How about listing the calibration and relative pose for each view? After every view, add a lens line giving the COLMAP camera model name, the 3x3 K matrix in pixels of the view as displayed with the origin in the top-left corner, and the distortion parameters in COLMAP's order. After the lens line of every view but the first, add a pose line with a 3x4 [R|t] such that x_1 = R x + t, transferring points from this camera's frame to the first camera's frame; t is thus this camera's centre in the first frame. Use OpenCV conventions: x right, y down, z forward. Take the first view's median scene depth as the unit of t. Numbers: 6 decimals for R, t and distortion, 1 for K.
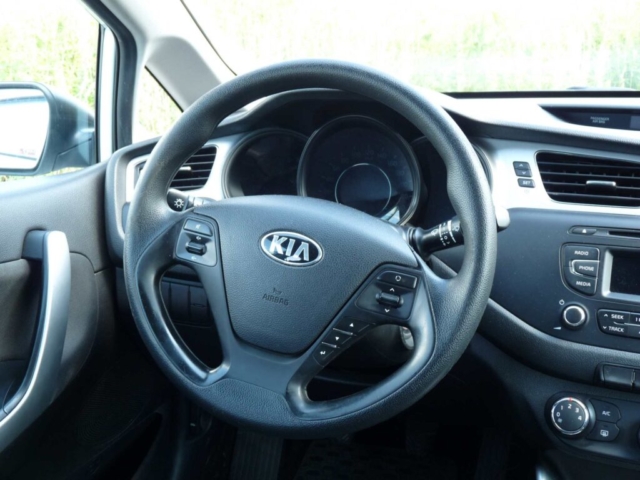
lens RADIAL K [[748.8, 0, 318.6], [0, 748.8, 239.9], [0, 0, 1]] dist [0.023408, 0.000000]
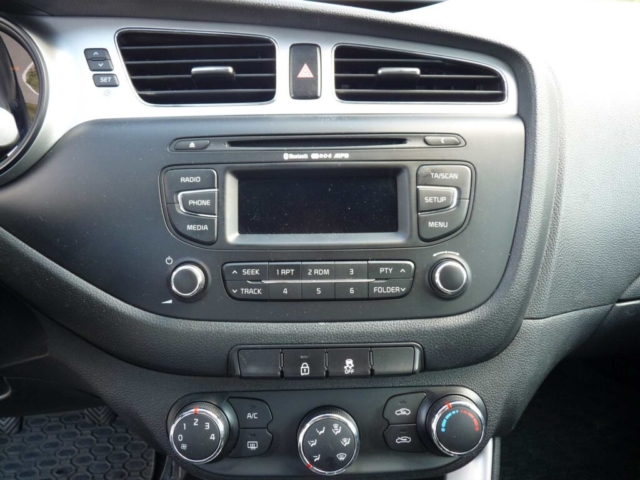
lens RADIAL K [[517.5, 0, 313.7], [0, 517.5, 236.8], [0, 0, 1]] dist [-0.011245, -0.012485]
pose [[0.925078, -0.150011, 0.348896, 0.286299], [0.108458, 0.984776, 0.135841, 0.016851], [-0.363962, -0.087823, 0.927264, 0.548776]]
